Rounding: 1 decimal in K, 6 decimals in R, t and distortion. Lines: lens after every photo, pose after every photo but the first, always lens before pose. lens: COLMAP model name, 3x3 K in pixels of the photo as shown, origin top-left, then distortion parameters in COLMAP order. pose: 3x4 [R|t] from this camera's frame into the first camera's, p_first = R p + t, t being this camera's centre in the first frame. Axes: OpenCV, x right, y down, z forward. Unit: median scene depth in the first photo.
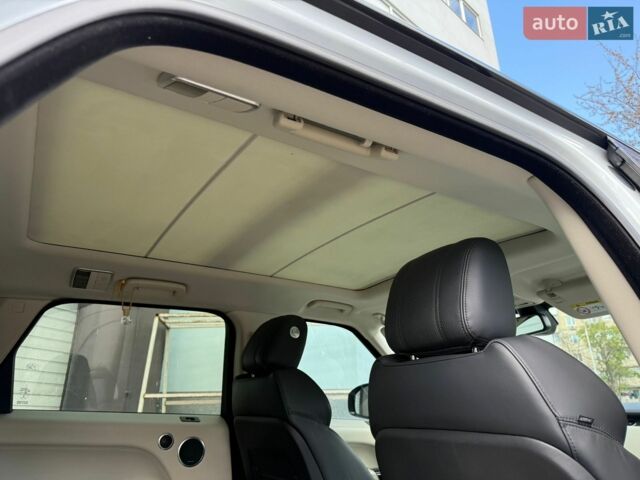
lens RADIAL K [[448.2, 0, 318.6], [0, 448.2, 248.3], [0, 0, 1]] dist [0.016913, -0.006802]
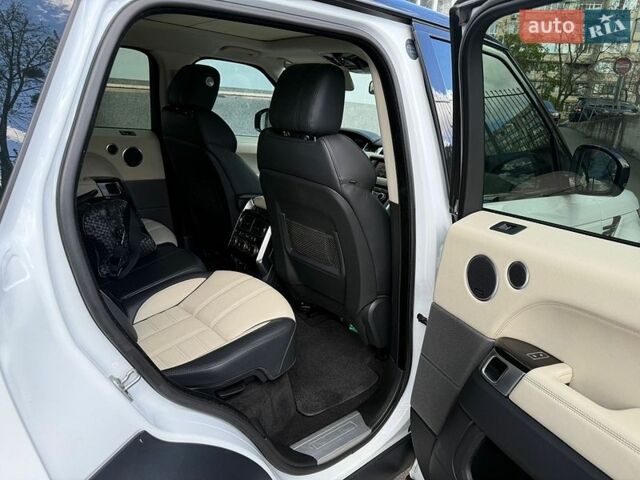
lens RADIAL K [[454.6, 0, 322.3], [0, 454.6, 241.6], [0, 0, 1]] dist [0.053570, -0.065160]
pose [[0.981062, 0.024954, 0.192080, 0.019771], [-0.137274, 0.789190, 0.598610, -0.251251], [-0.136650, -0.613641, 0.777670, -0.310494]]
